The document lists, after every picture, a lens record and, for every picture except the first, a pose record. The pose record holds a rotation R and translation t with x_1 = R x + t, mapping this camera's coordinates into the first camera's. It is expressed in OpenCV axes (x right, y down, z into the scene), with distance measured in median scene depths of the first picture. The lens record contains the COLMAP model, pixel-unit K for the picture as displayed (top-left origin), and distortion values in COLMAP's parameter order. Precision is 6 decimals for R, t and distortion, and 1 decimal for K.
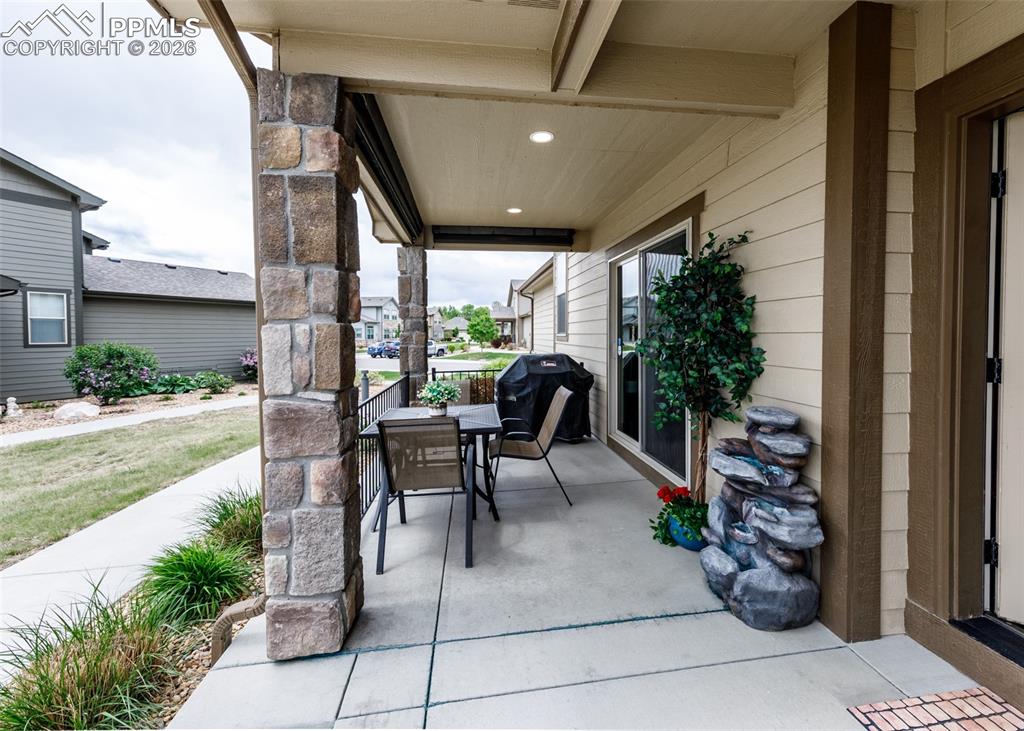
lens RADIAL K [[411.2, 0, 520.2], [0, 411.2, 343.8], [0, 0, 1]] dist [0.003612, 0.000062]
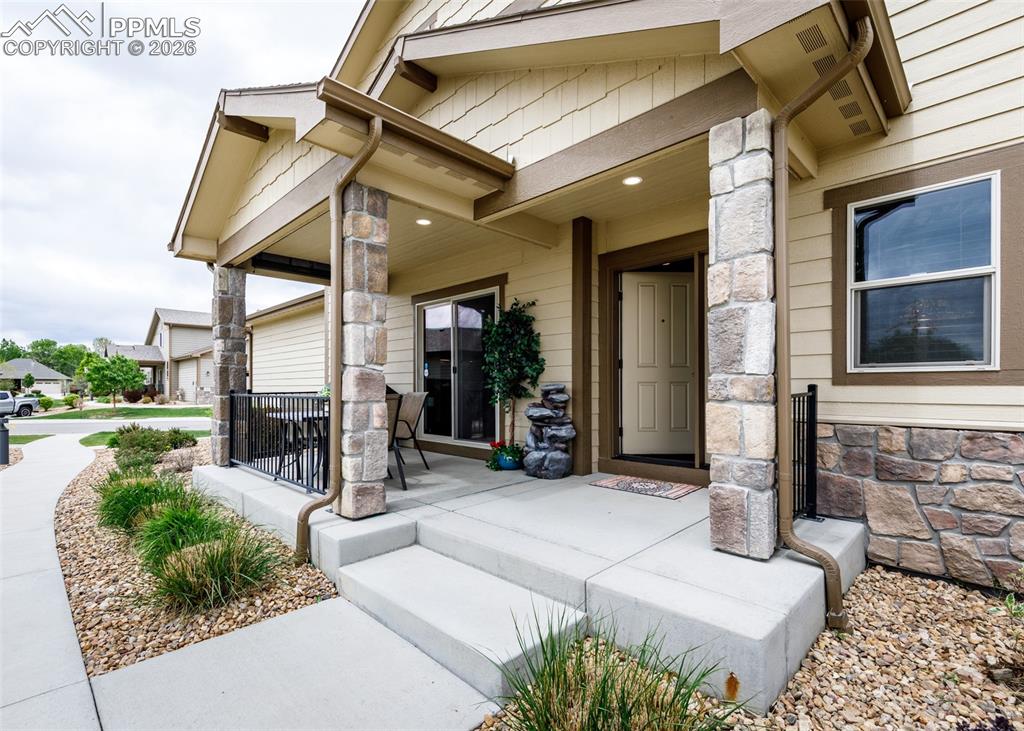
lens RADIAL K [[467.1, 0, 513.3], [0, 467.1, 386.5], [0, 0, 1]] dist [0.007285, -0.002728]
pose [[0.785060, 0.002345, 0.619415, -1.103377], [0.014012, 0.999670, -0.021543, 0.226436], [-0.619261, 0.025592, 0.784768, -0.818845]]
